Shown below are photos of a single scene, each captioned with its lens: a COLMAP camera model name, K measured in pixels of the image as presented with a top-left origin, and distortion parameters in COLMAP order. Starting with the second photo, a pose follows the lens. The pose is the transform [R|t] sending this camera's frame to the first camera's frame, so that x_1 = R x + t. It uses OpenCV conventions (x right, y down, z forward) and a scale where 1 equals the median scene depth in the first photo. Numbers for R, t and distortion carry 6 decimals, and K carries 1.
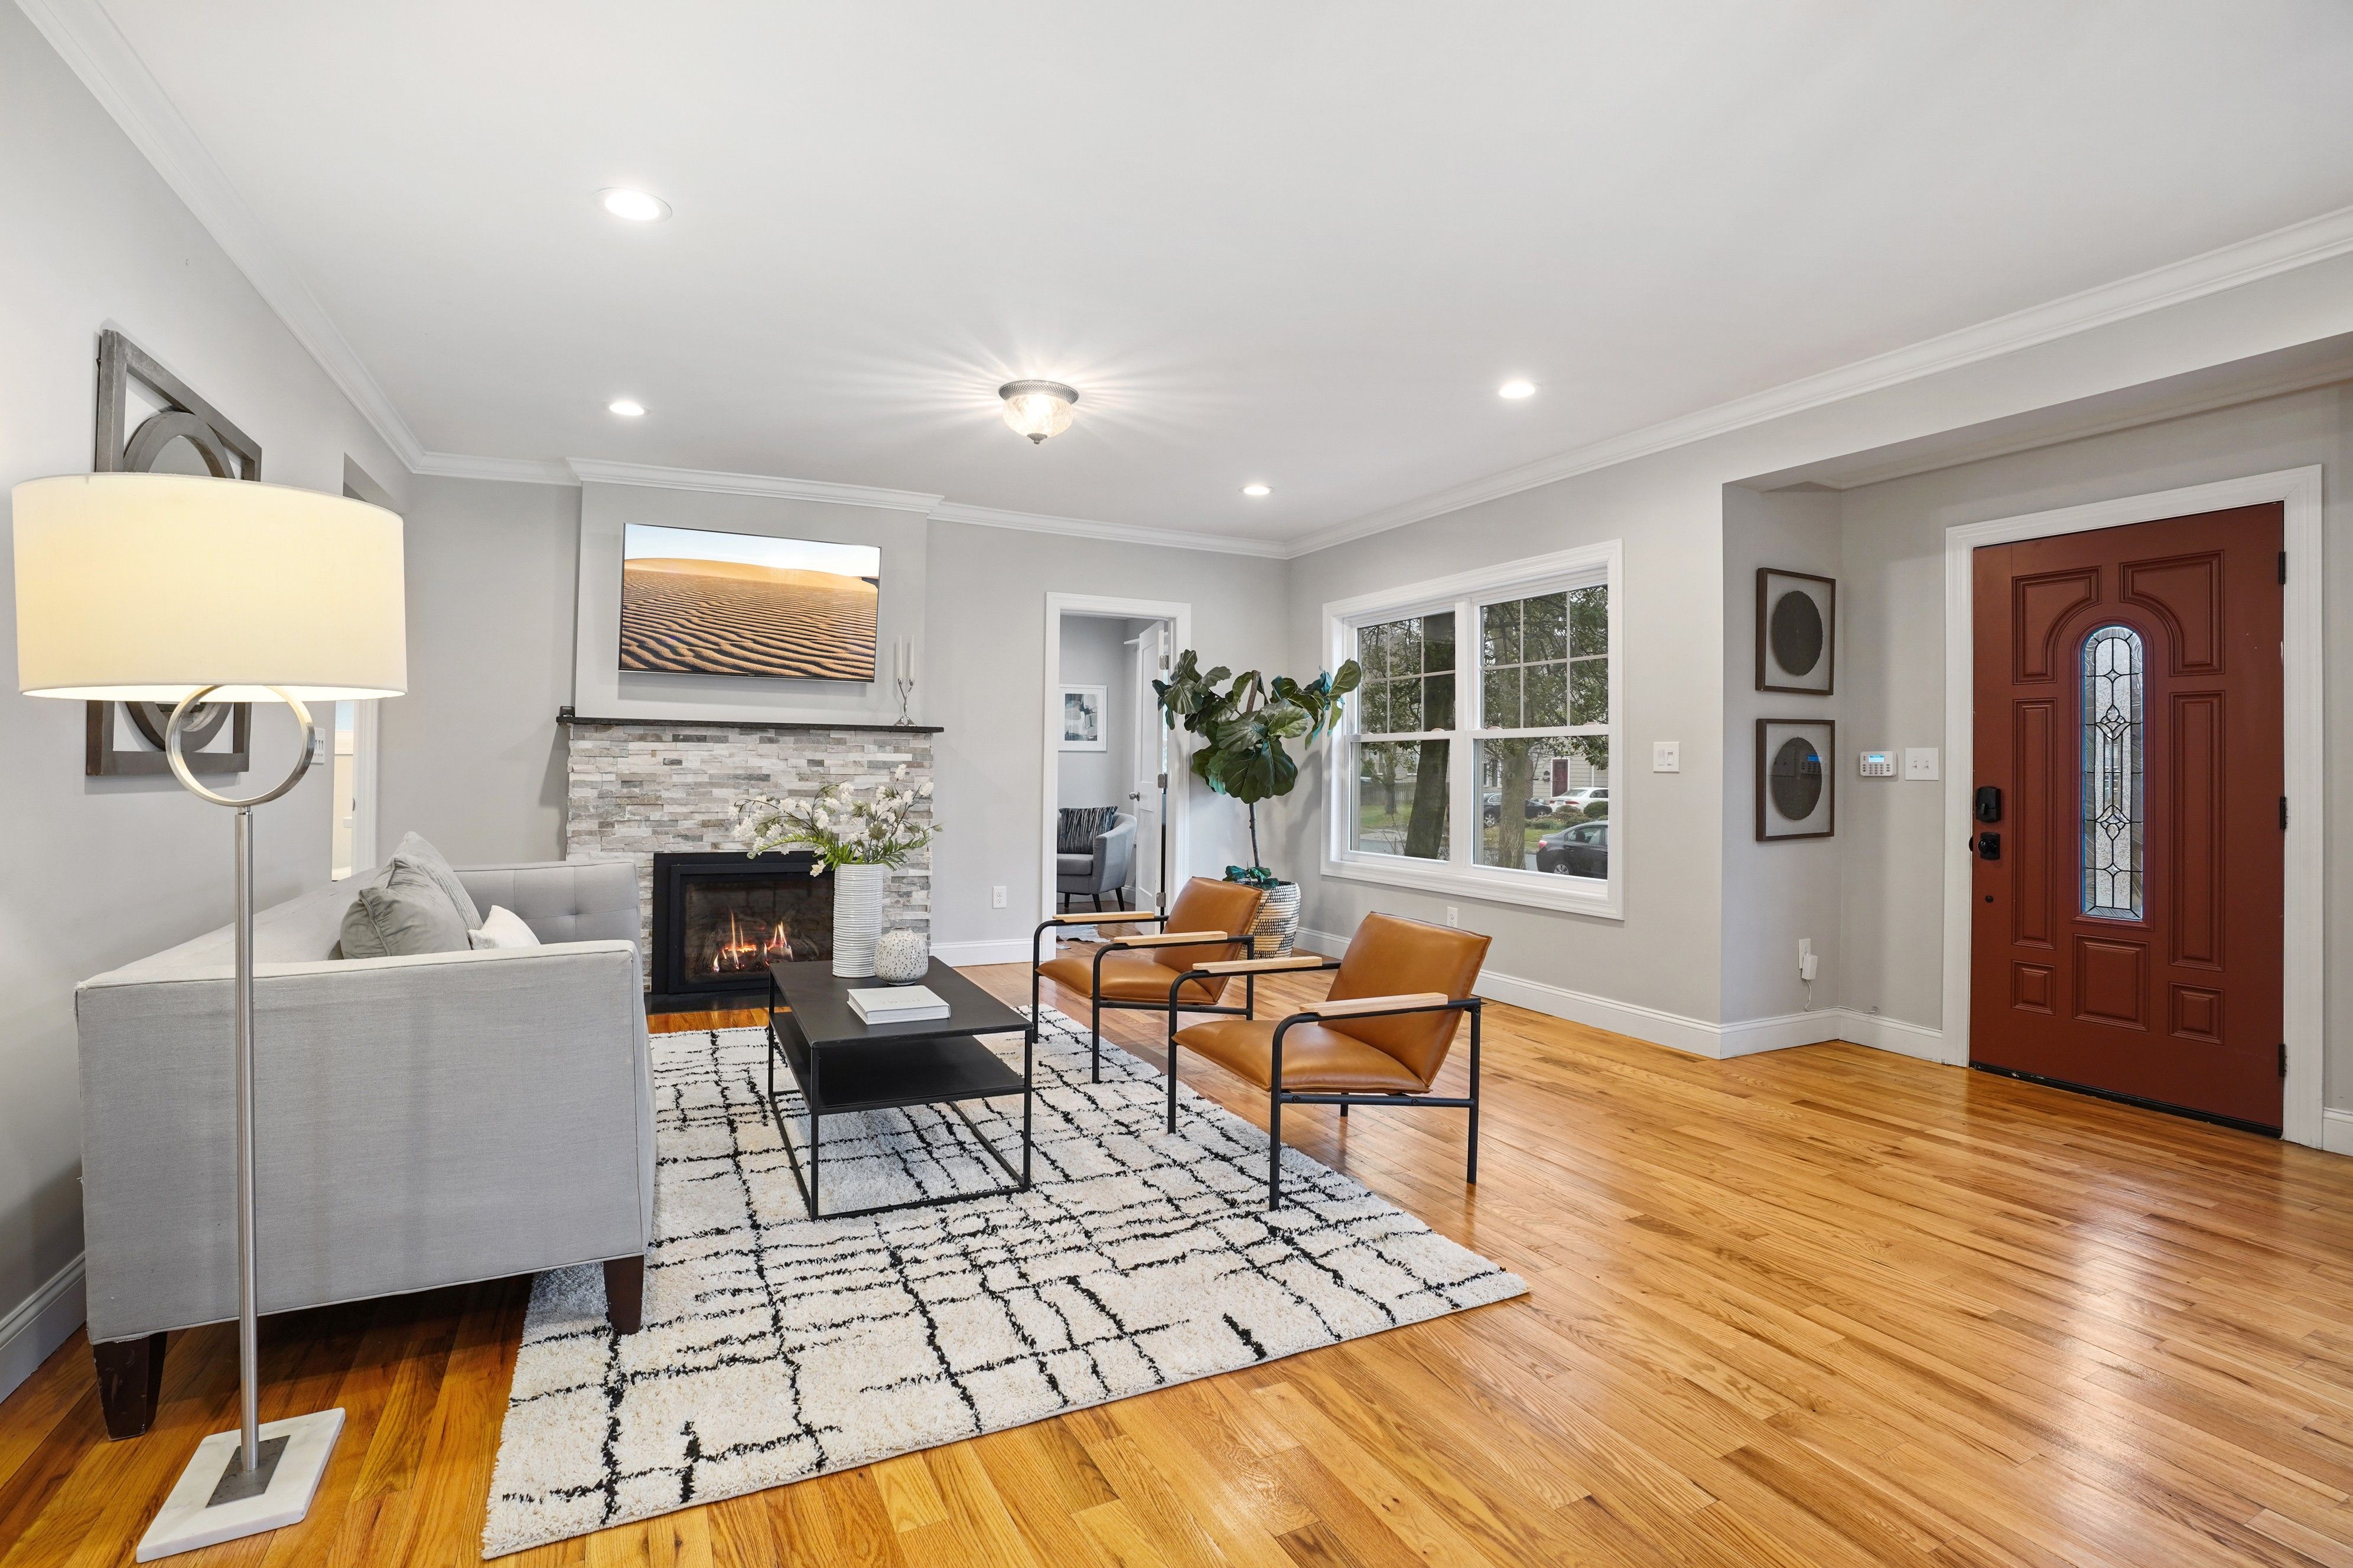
lens RADIAL K [[1057.5, 0, 1129.8], [0, 1057.5, 749.4], [0, 0, 1]] dist [-0.065667, 0.020419]
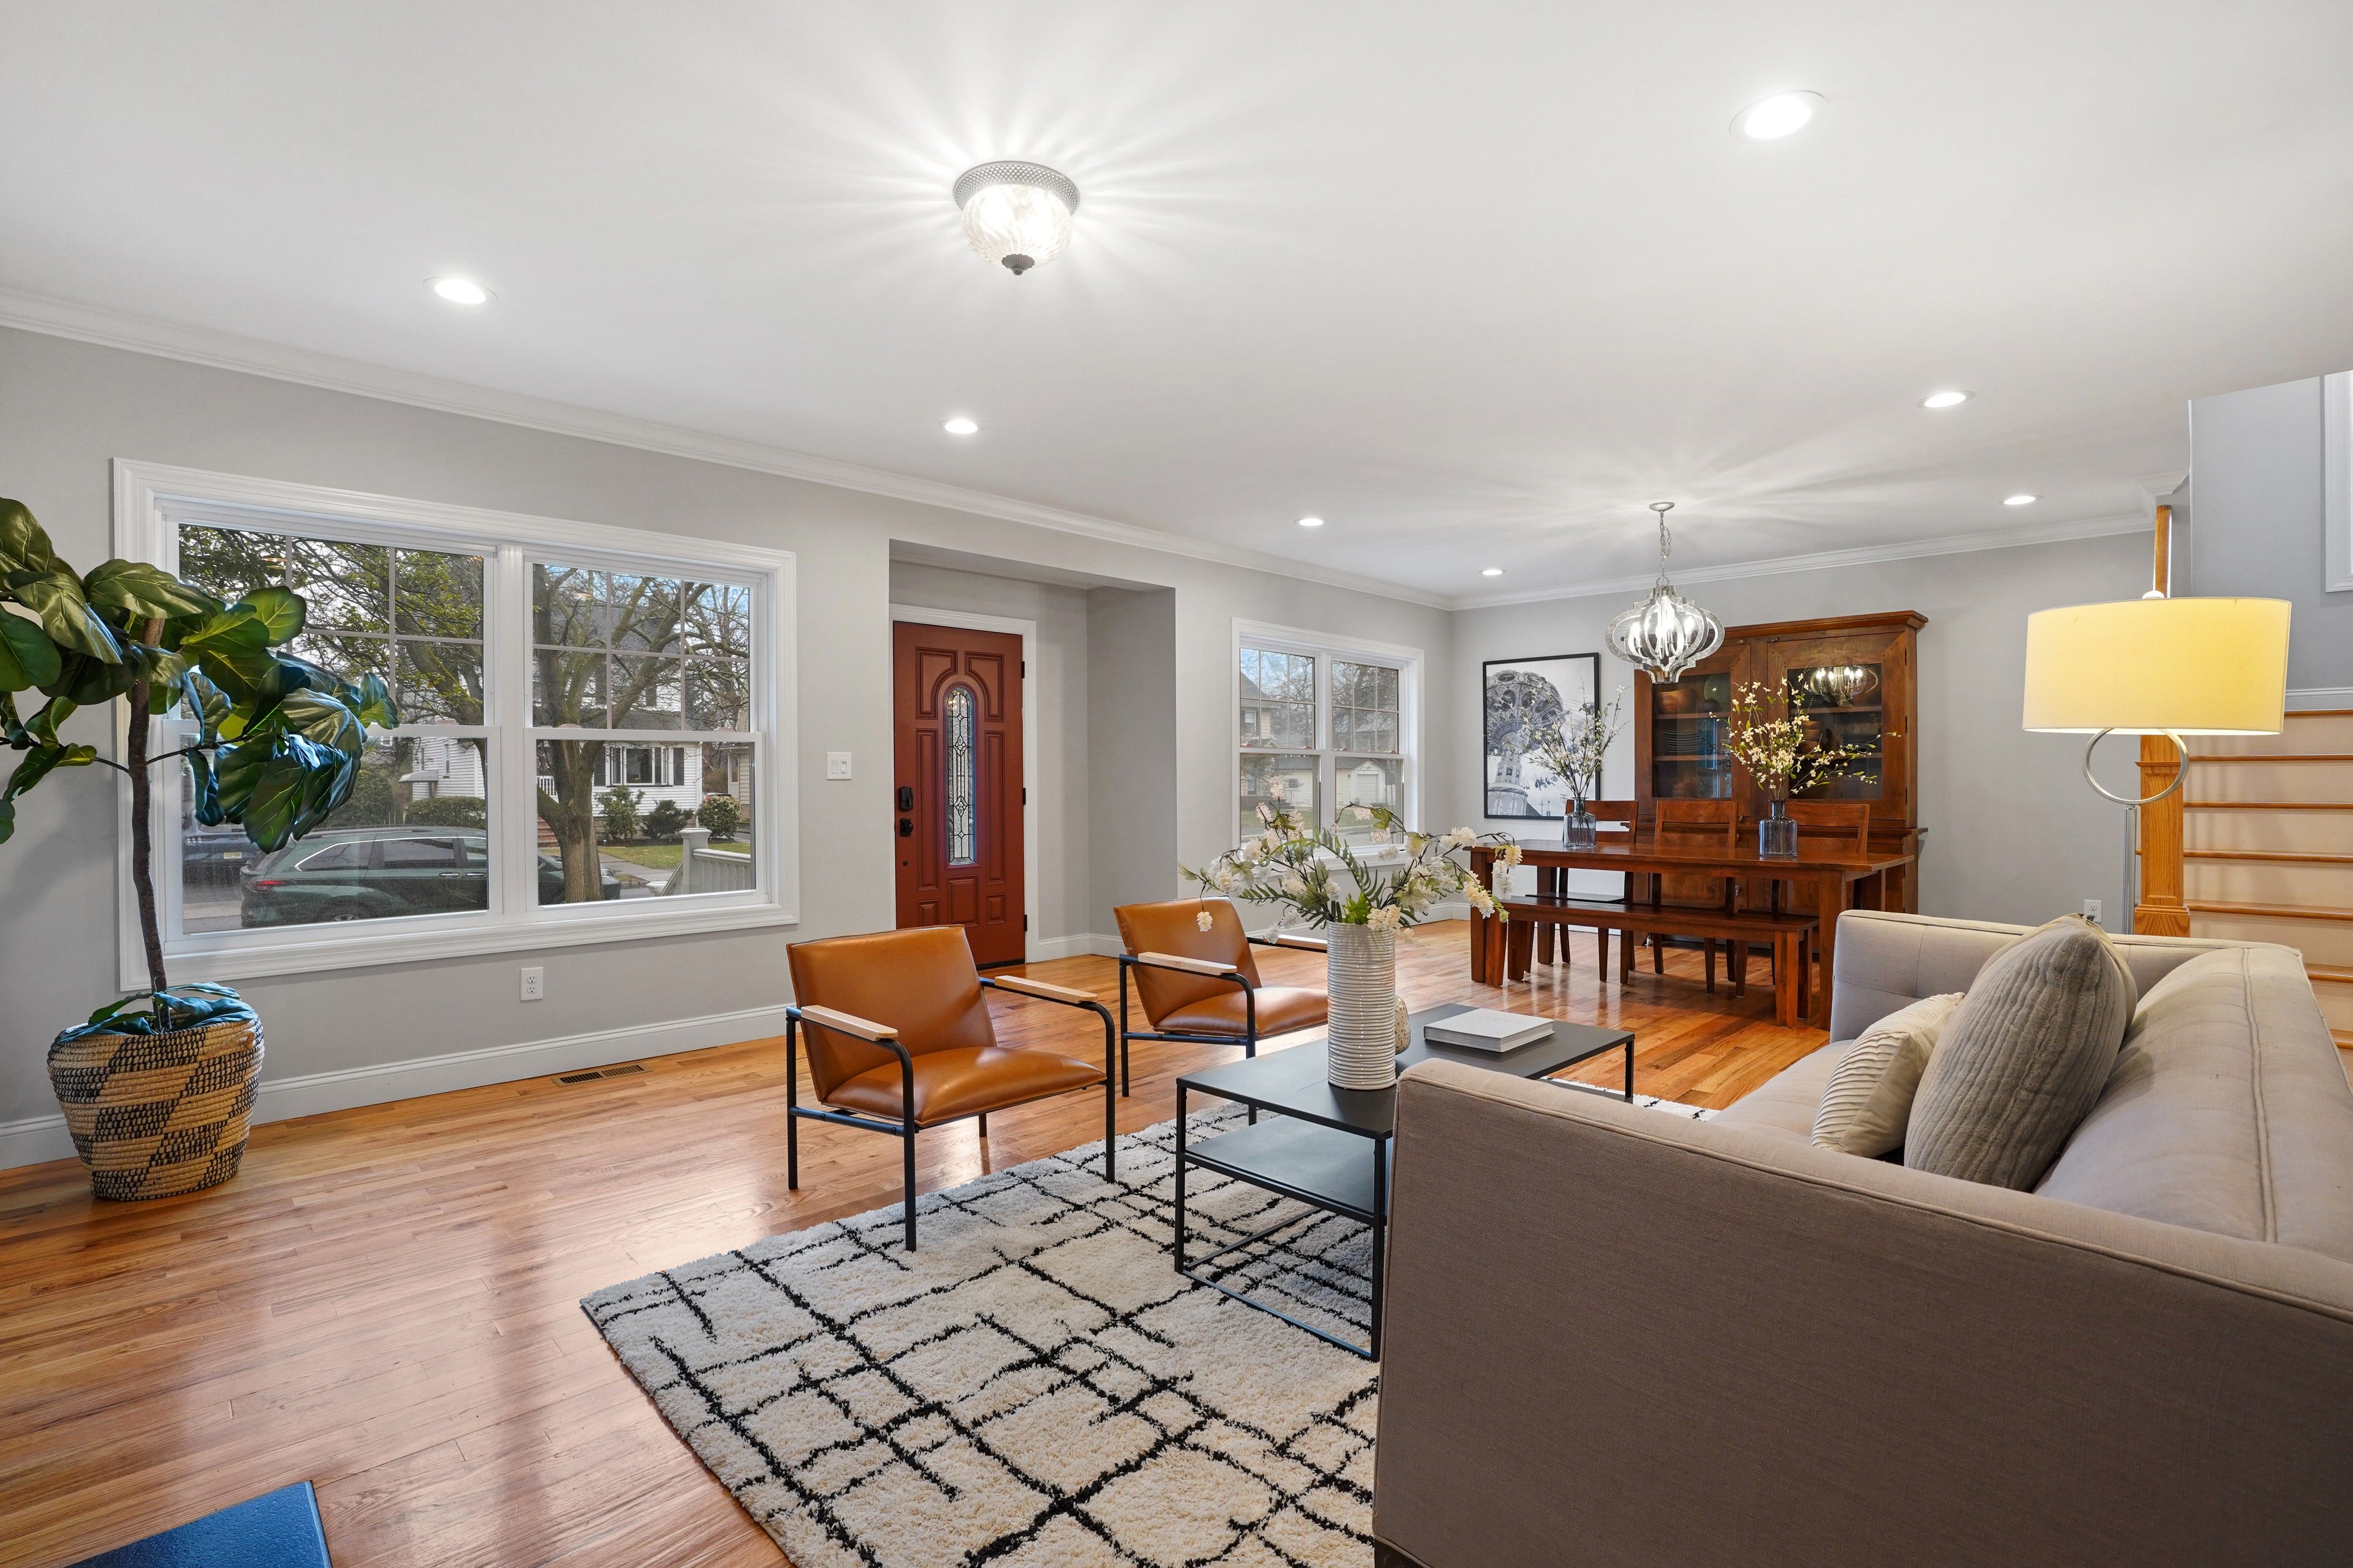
lens RADIAL K [[1099.7, 0, 1147.8], [0, 1099.7, 782.8], [0, 0, 1]] dist [-0.047197, 0.000299]
pose [[-0.315991, -0.013456, 0.948667, -0.595011], [-0.012993, 0.999867, 0.009855, 0.008417], [-0.948673, -0.009212, -0.316124, 0.905887]]
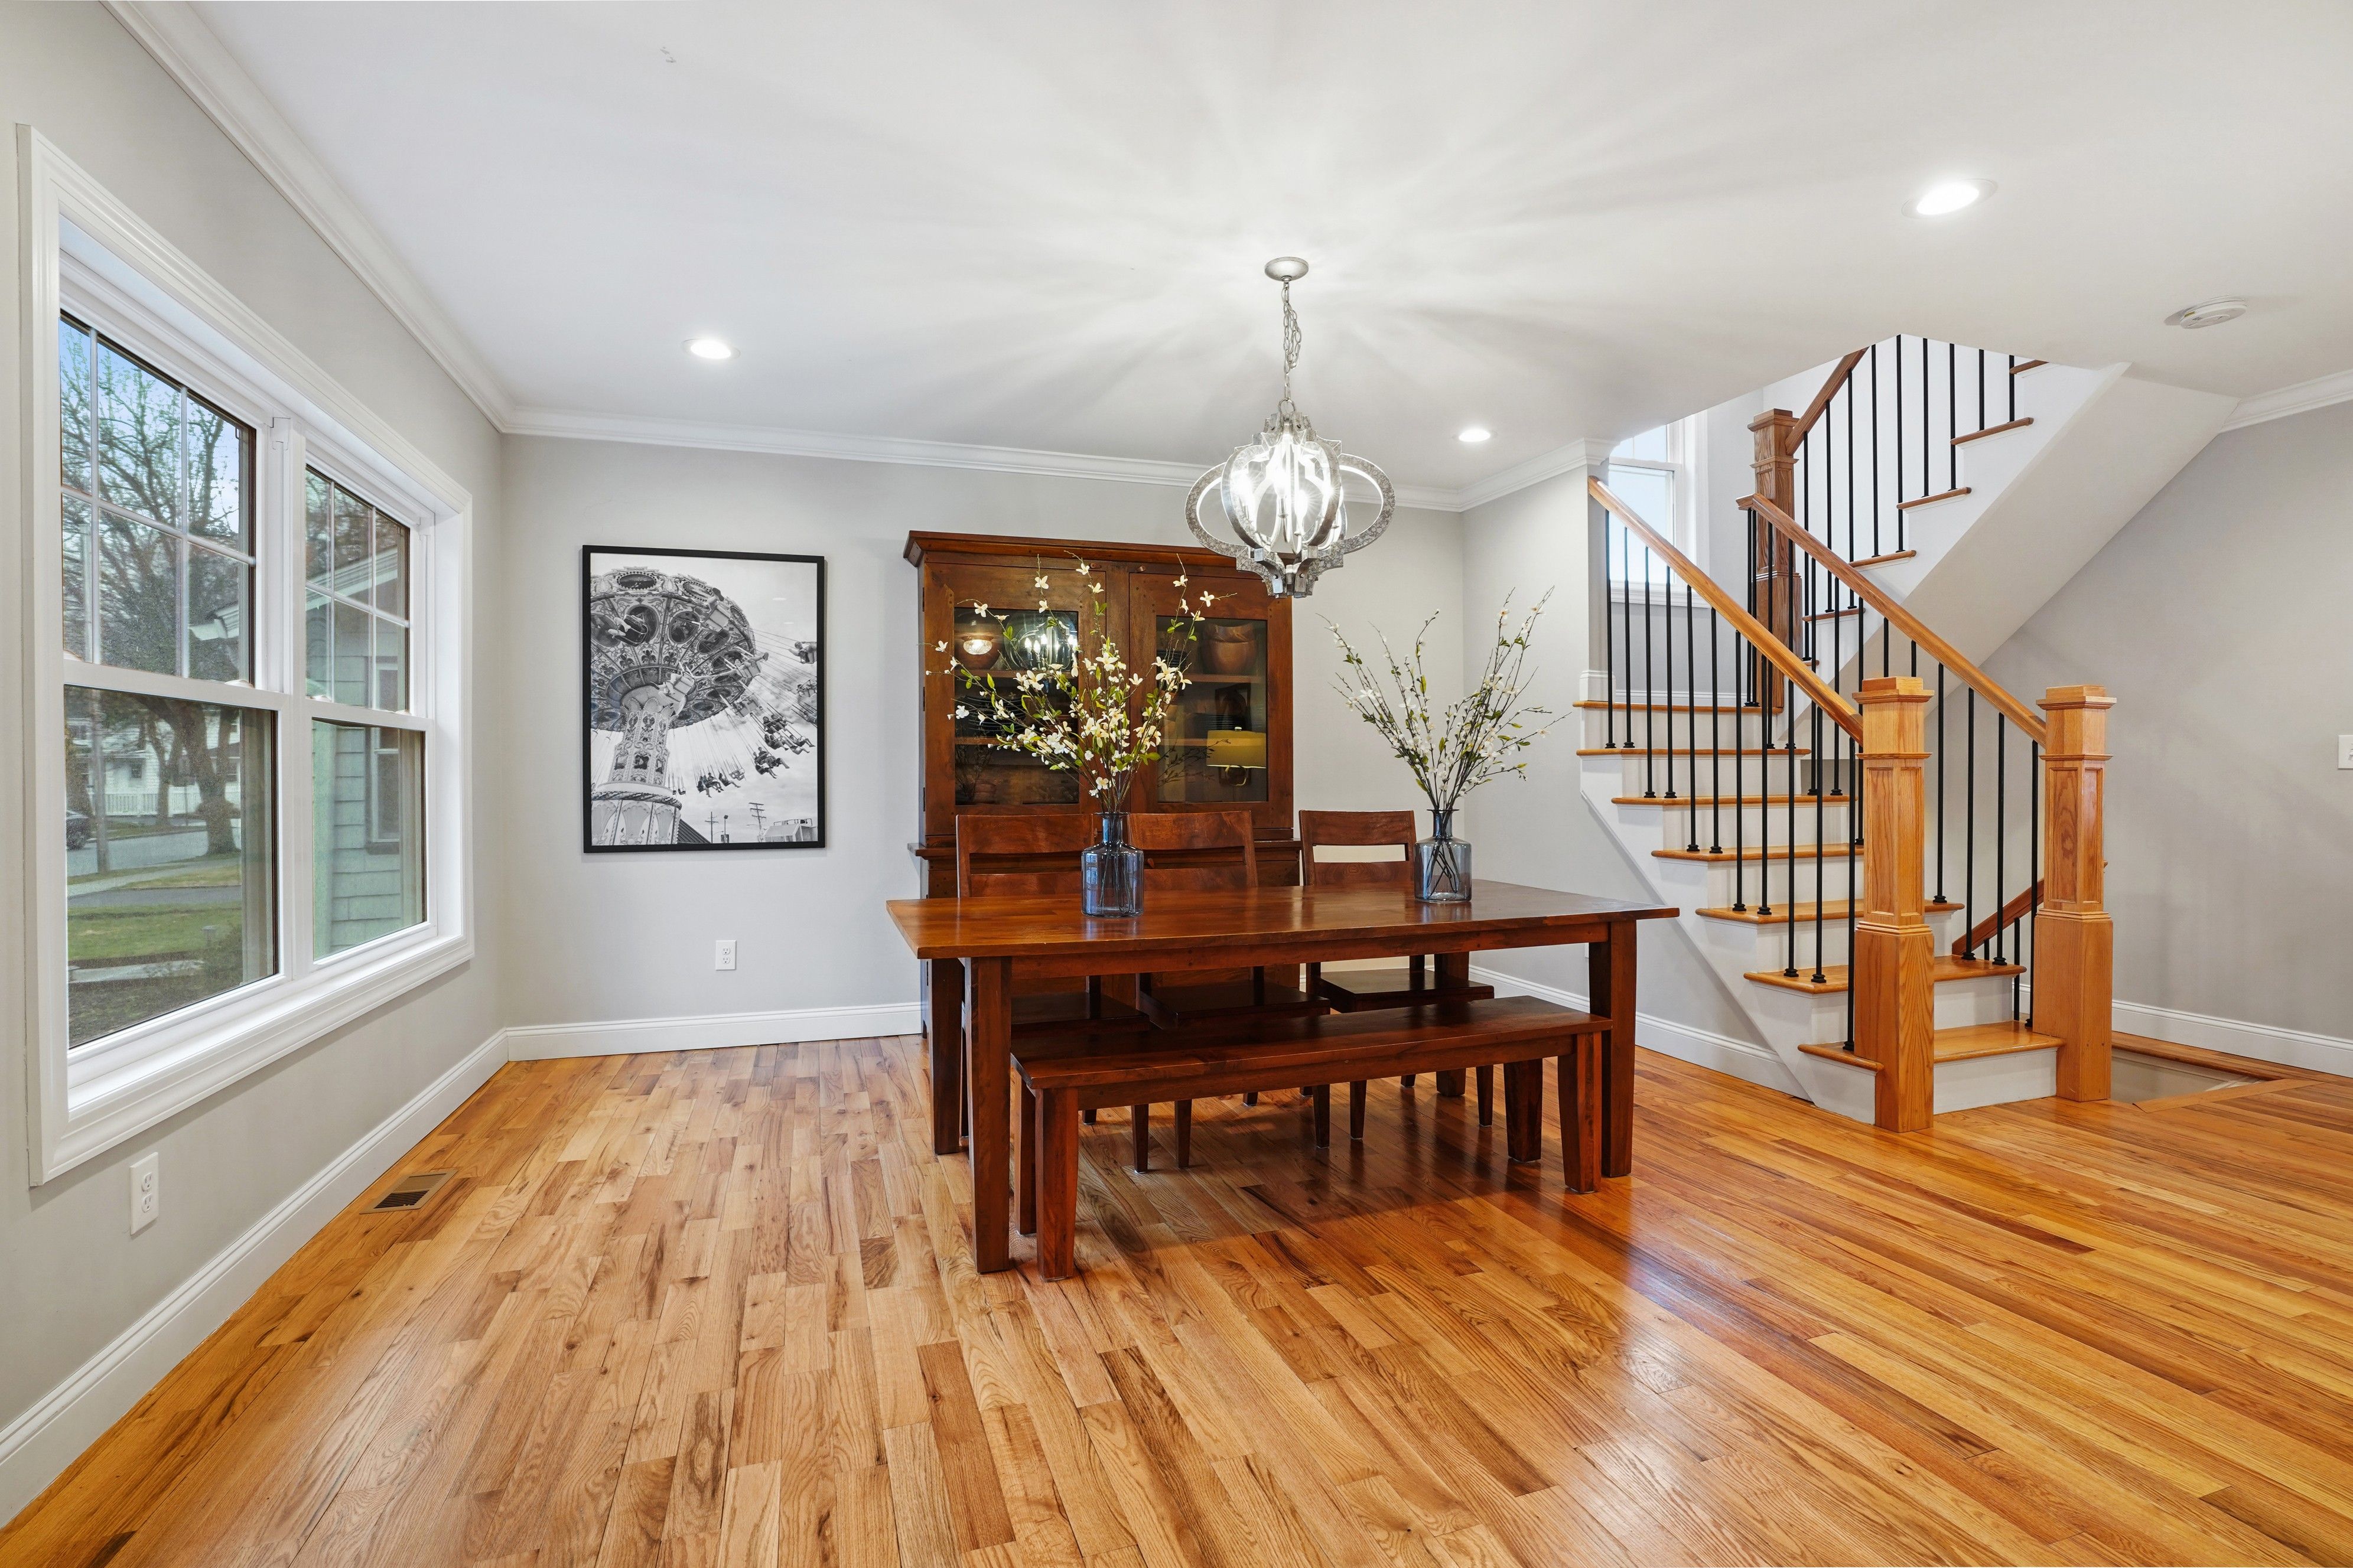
lens RADIAL K [[1067.7, 0, 1135.3], [0, 1067.7, 779.0], [0, 0, 1]] dist [-0.060390, 0.020803]
pose [[-0.991394, -0.008494, 0.130634, 0.274600], [-0.008685, 0.999962, -0.000888, 0.011830], [-0.130621, -0.002015, -0.991430, 0.651725]]
